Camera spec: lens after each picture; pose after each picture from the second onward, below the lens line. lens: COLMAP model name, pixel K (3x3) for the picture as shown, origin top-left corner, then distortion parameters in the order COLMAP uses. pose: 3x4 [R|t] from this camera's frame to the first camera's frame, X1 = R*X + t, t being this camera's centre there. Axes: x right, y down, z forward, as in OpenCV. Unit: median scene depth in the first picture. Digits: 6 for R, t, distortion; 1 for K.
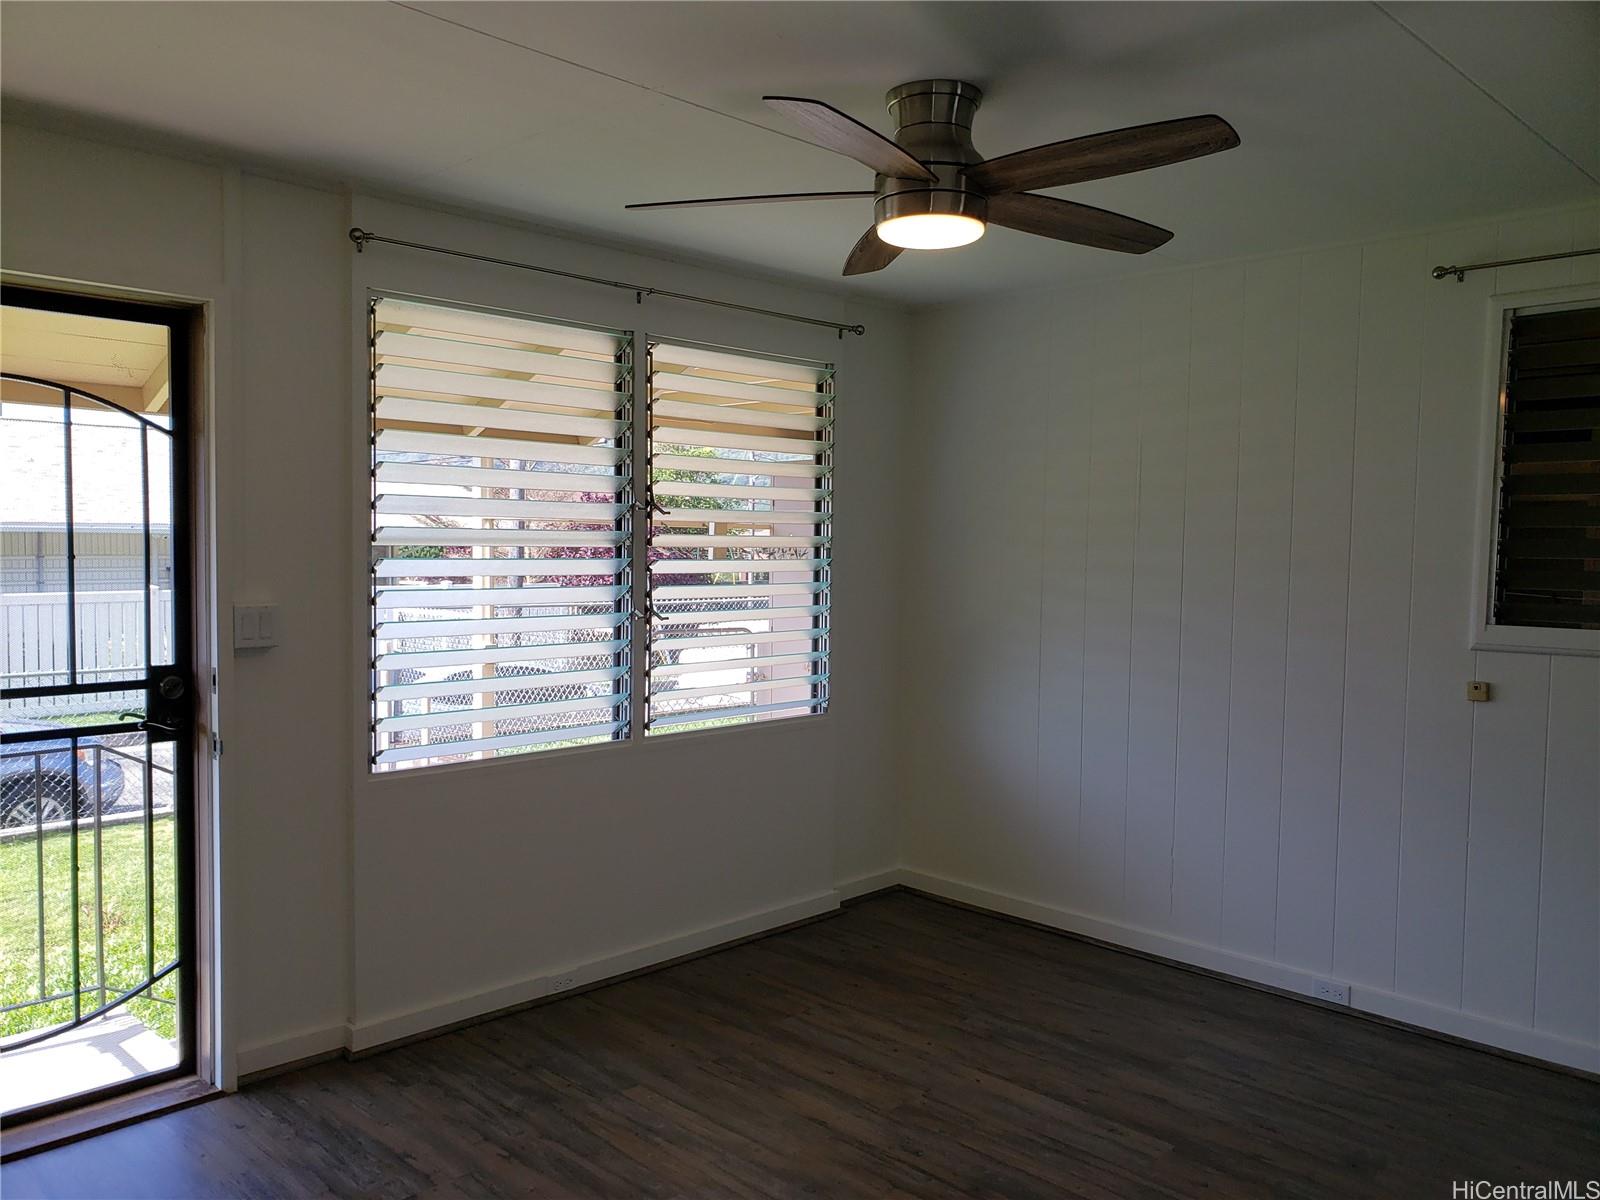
lens RADIAL K [[1232.2, 0, 800.0], [0, 1232.2, 600.0], [0, 0, 1]] dist [-0.013692, -0.003806]
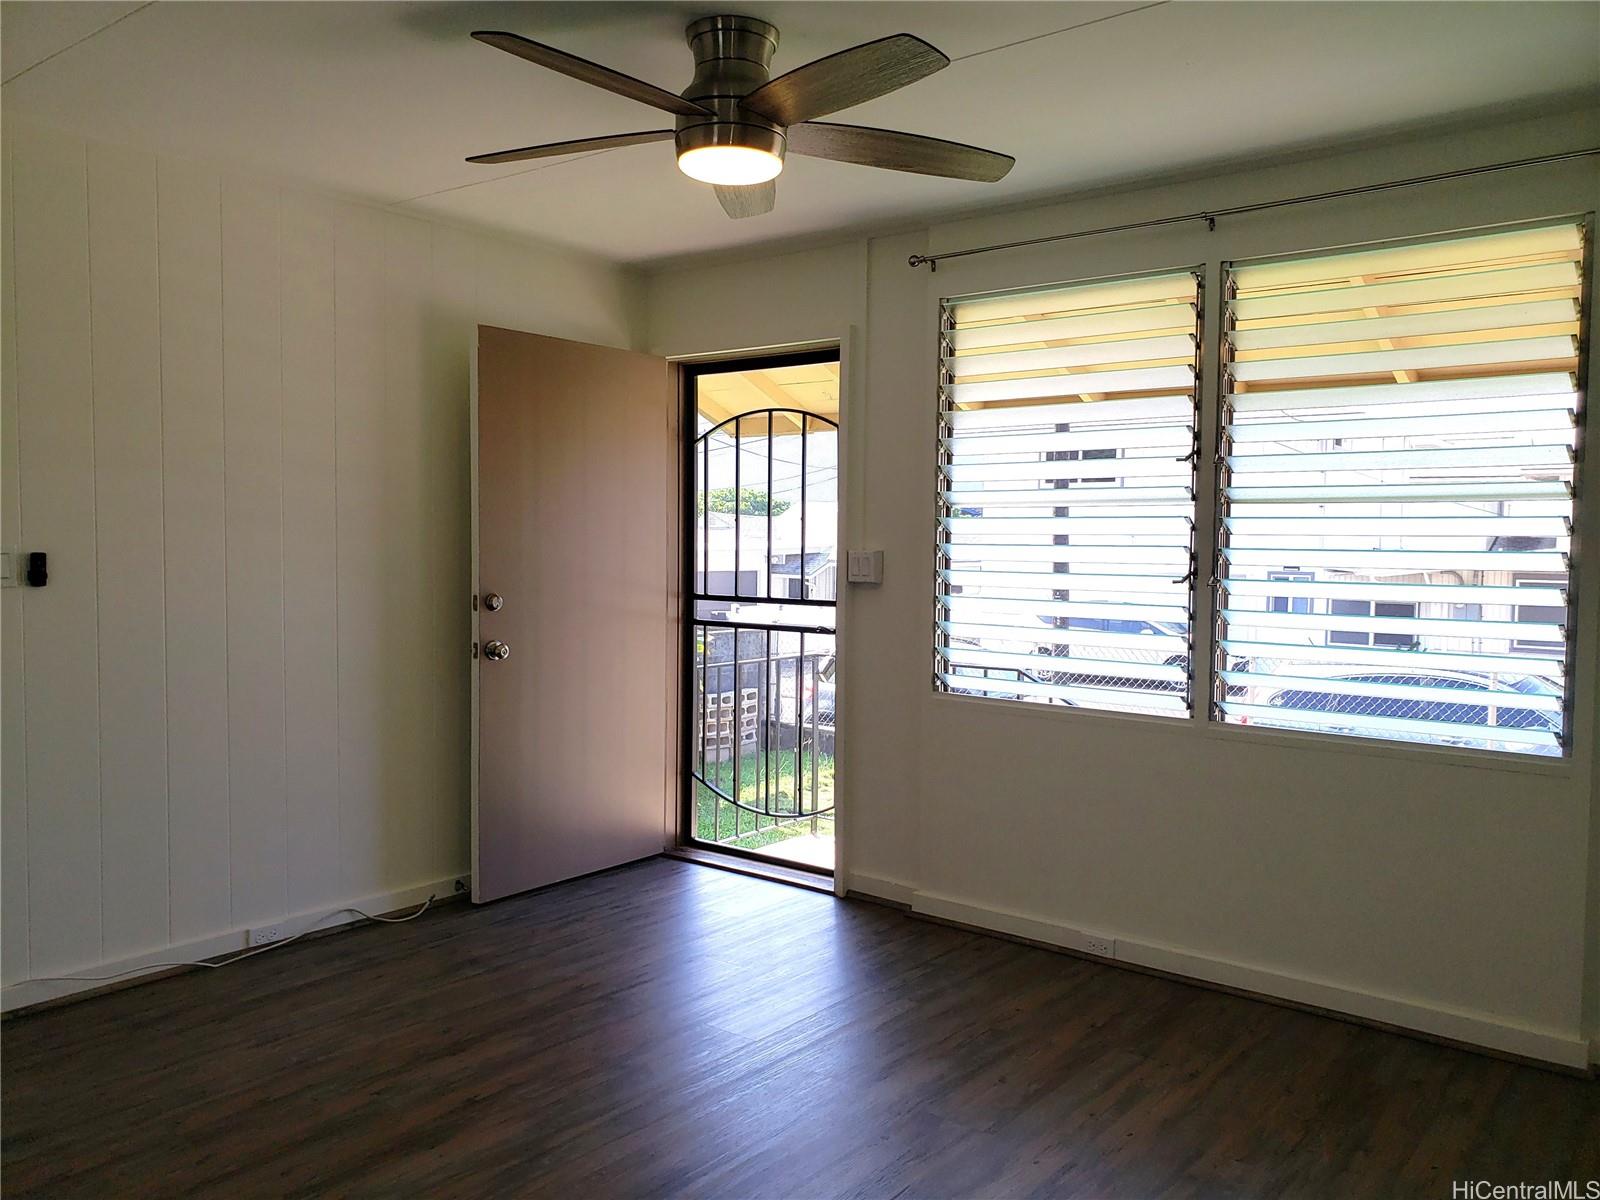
lens RADIAL K [[1244.8, 0, 800.0], [0, 1244.8, 600.0], [0, 0, 1]] dist [0.007205, 0.002073]
pose [[0.103749, 0.032918, -0.994059, 0.867662], [-0.060599, 0.997805, 0.026717, 0.022744], [0.992756, 0.057467, 0.105516, 0.720666]]
